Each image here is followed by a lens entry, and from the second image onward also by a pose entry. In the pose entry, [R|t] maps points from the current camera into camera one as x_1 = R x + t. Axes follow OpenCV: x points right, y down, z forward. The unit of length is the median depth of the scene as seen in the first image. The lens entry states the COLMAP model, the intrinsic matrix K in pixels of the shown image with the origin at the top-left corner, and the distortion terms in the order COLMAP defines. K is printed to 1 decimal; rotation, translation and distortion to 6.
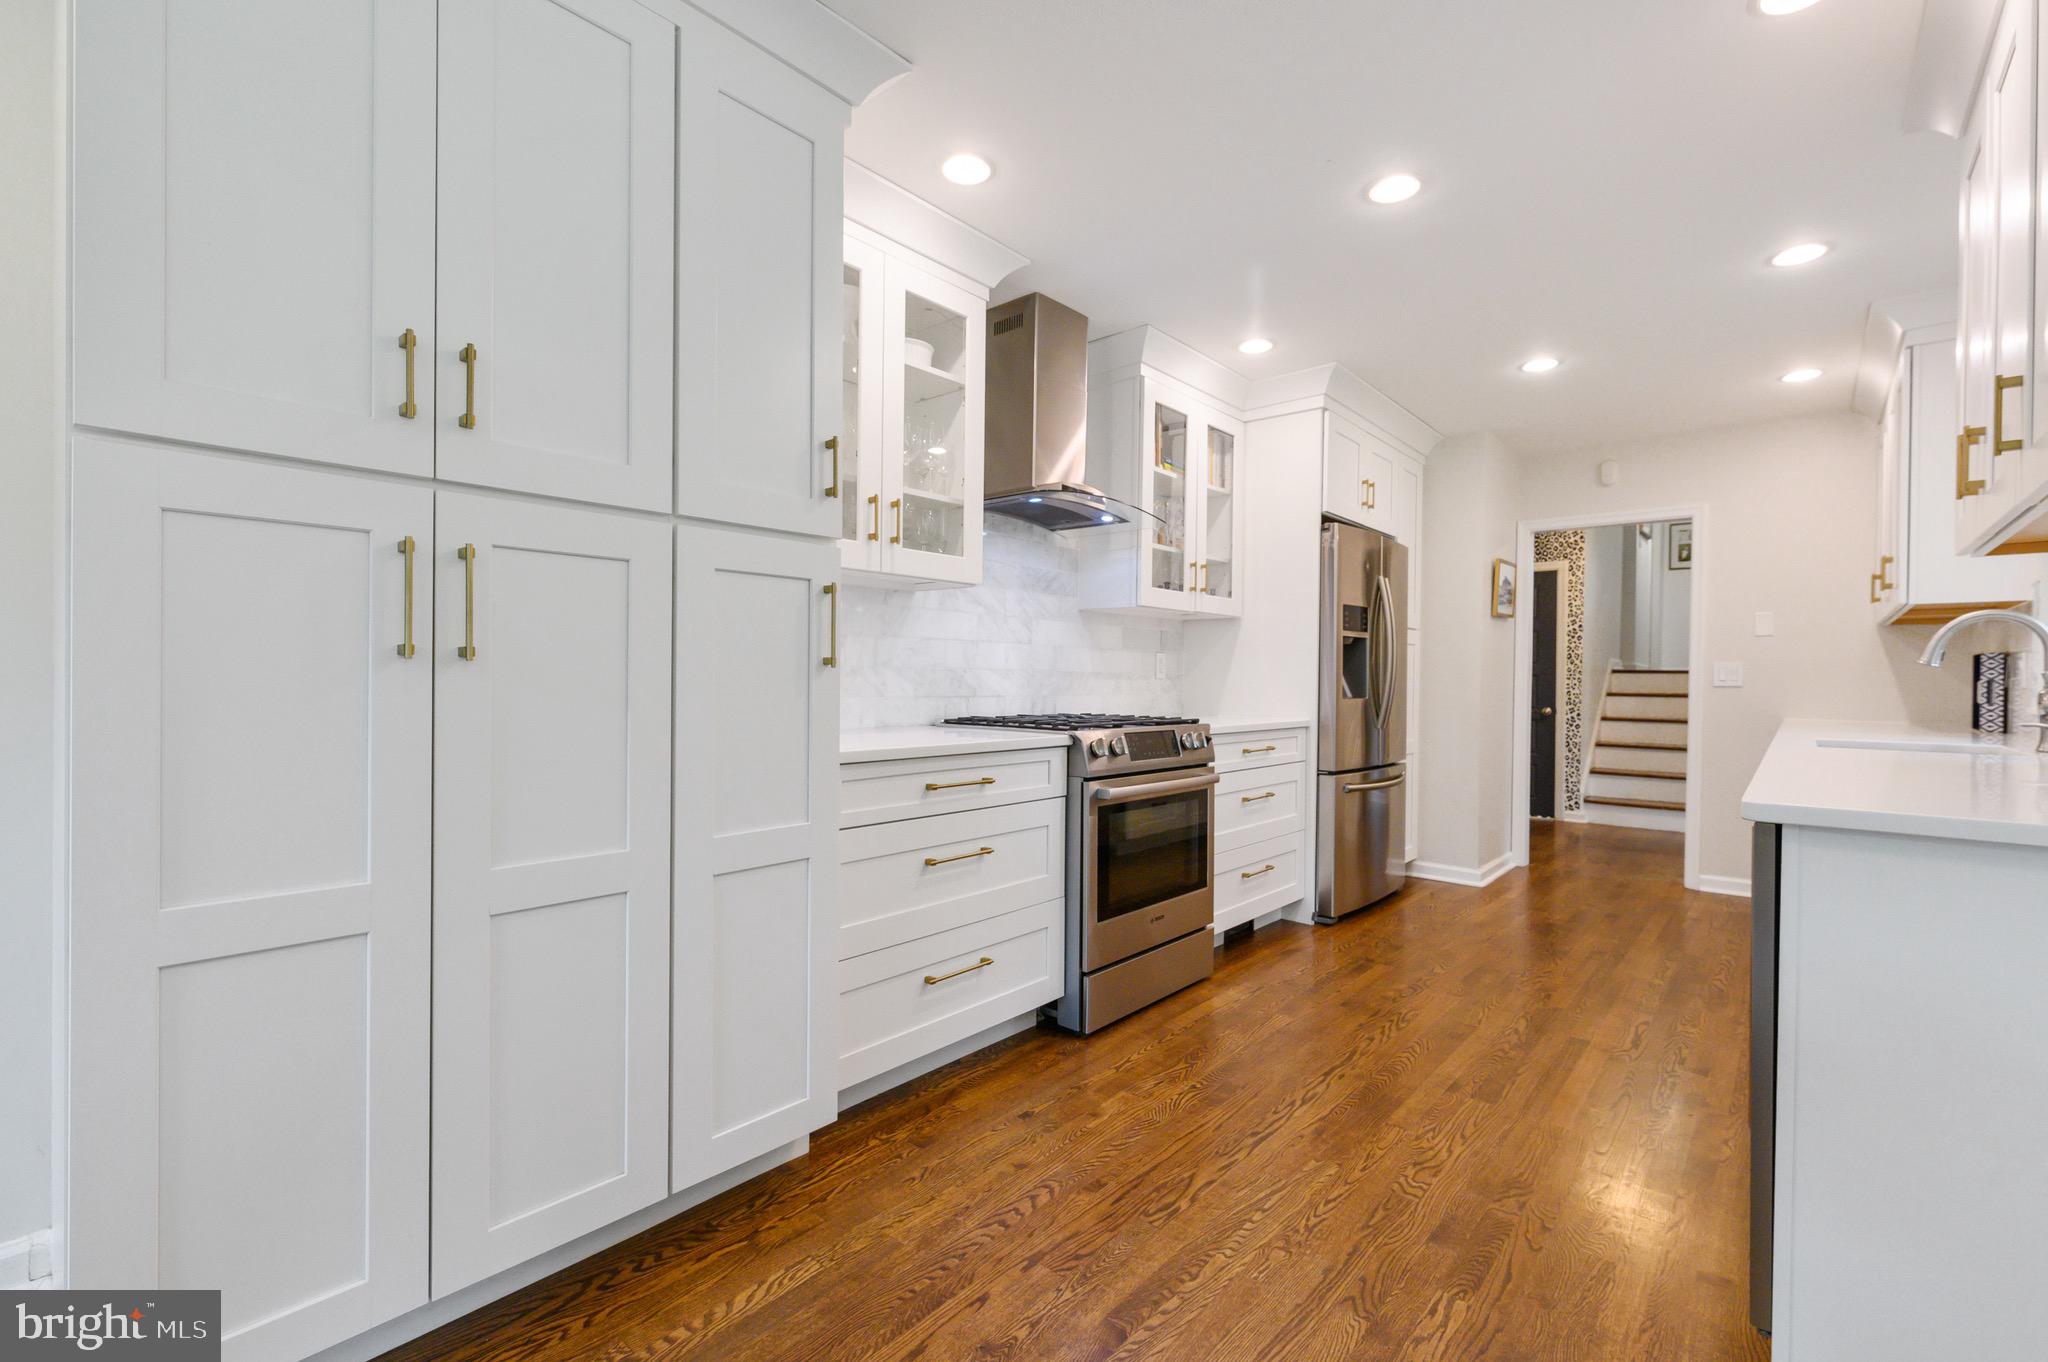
lens RADIAL K [[902.1, 0, 1043.5], [0, 902.1, 682.6], [0, 0, 1]] dist [0.000558, -0.000480]
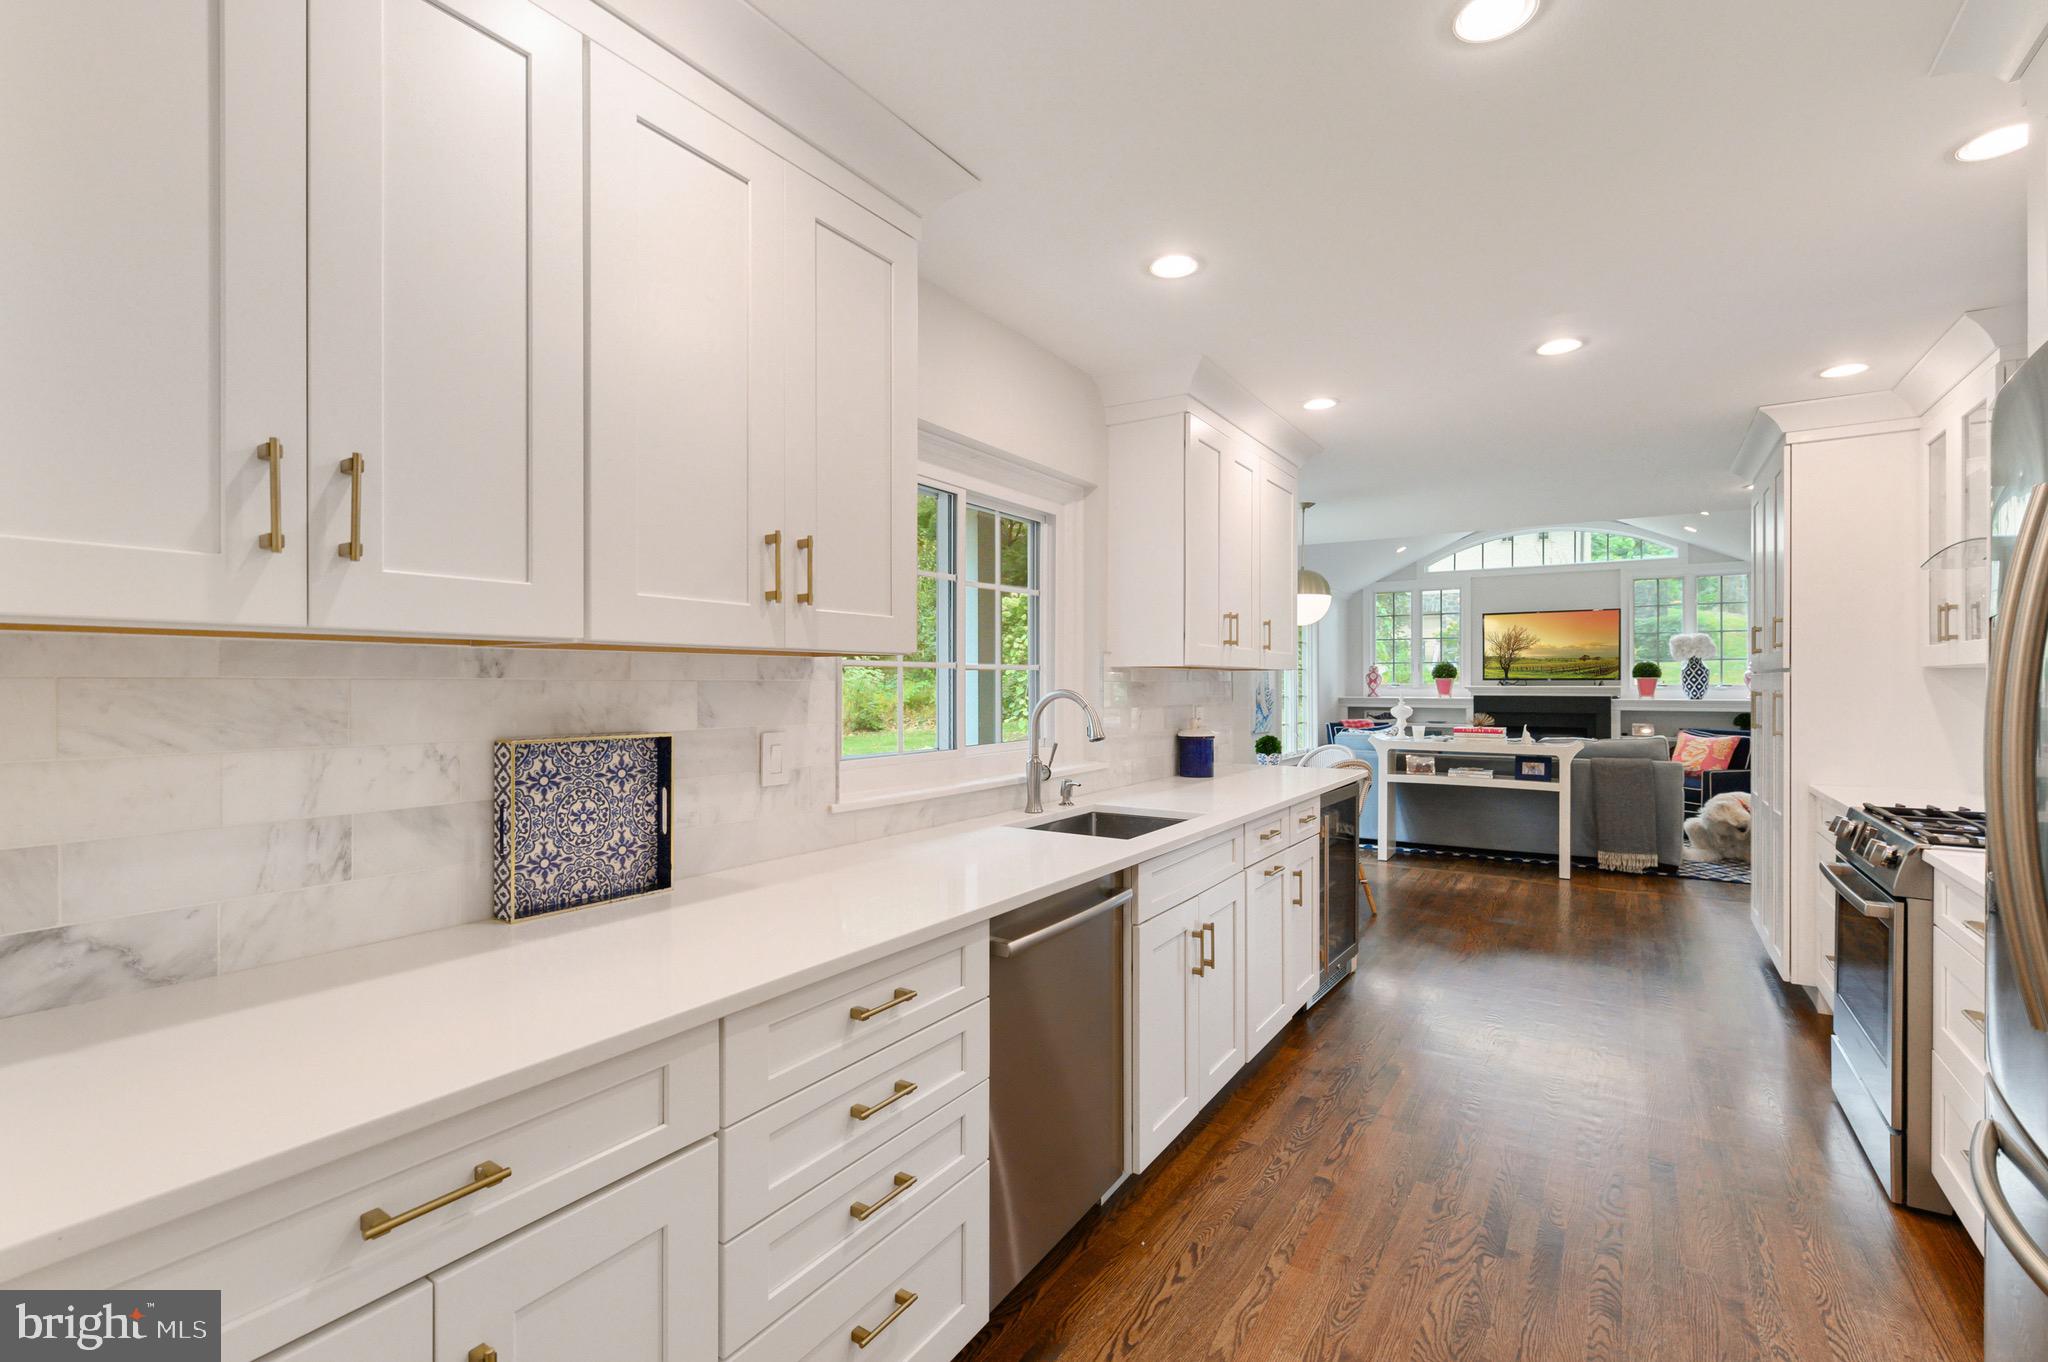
lens RADIAL K [[902.1, 0, 1037.0], [0, 902.1, 676.9], [0, 0, 1]] dist [0.000558, -0.000480]
pose [[-0.992114, -0.008705, -0.125040, 1.126758], [-0.008564, 0.999962, -0.001660, -0.086356], [0.125050, -0.000576, -0.992150, 1.942672]]
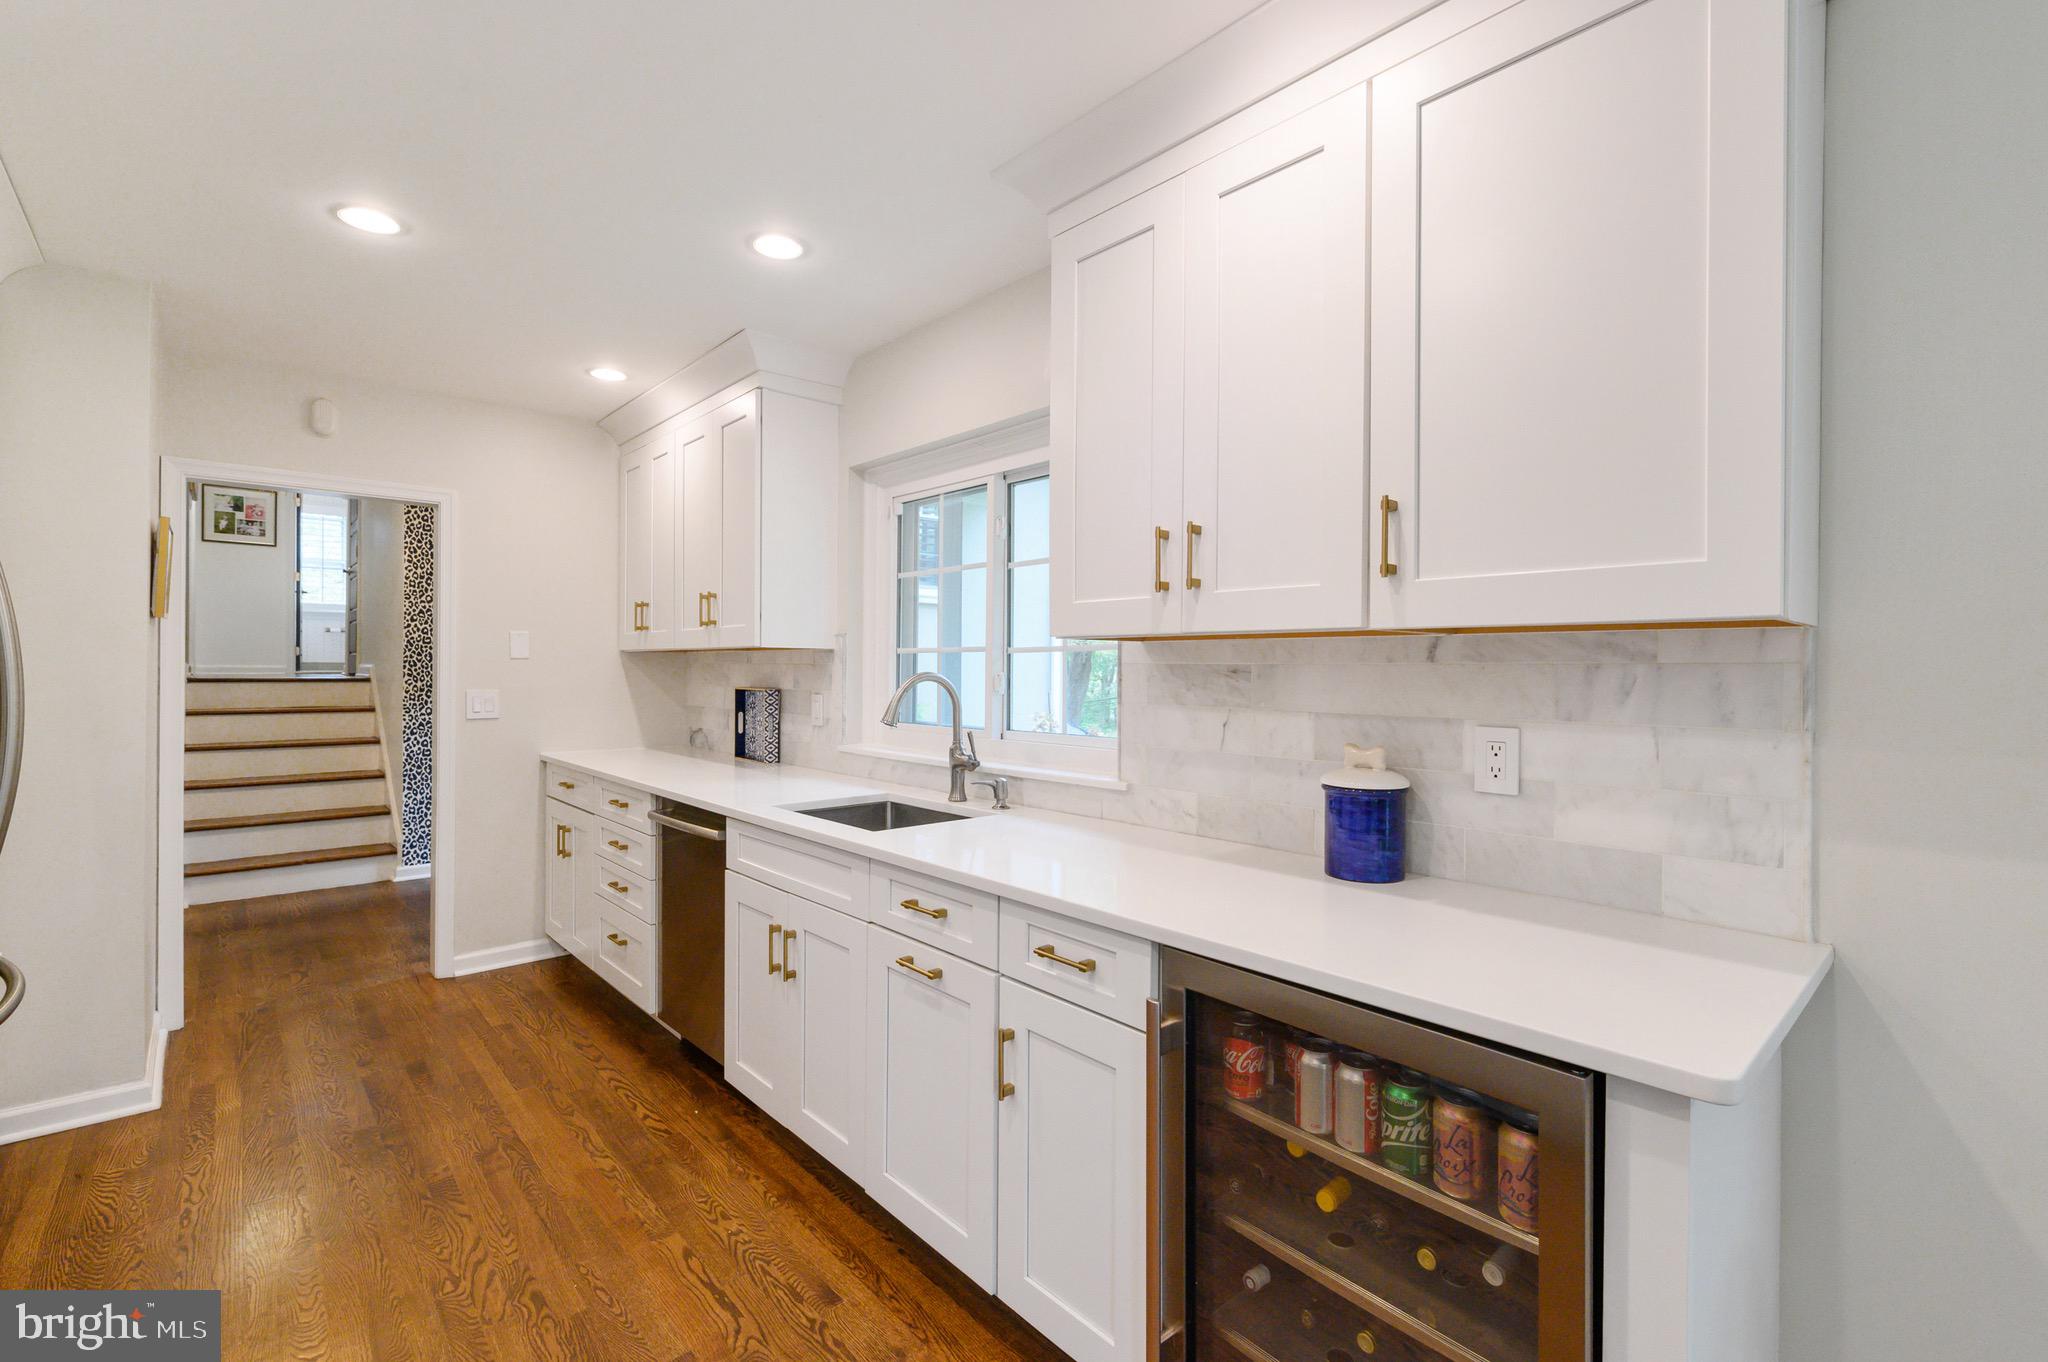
lens RADIAL K [[902.1, 0, 1029.5], [0, 902.1, 669.3], [0, 0, 1]] dist [0.000558, -0.000480]
pose [[0.133310, -0.010940, 0.991014, 0.017028], [-0.001947, 0.999934, 0.011300, -0.088913], [-0.991072, -0.003436, 0.133280, 0.691113]]
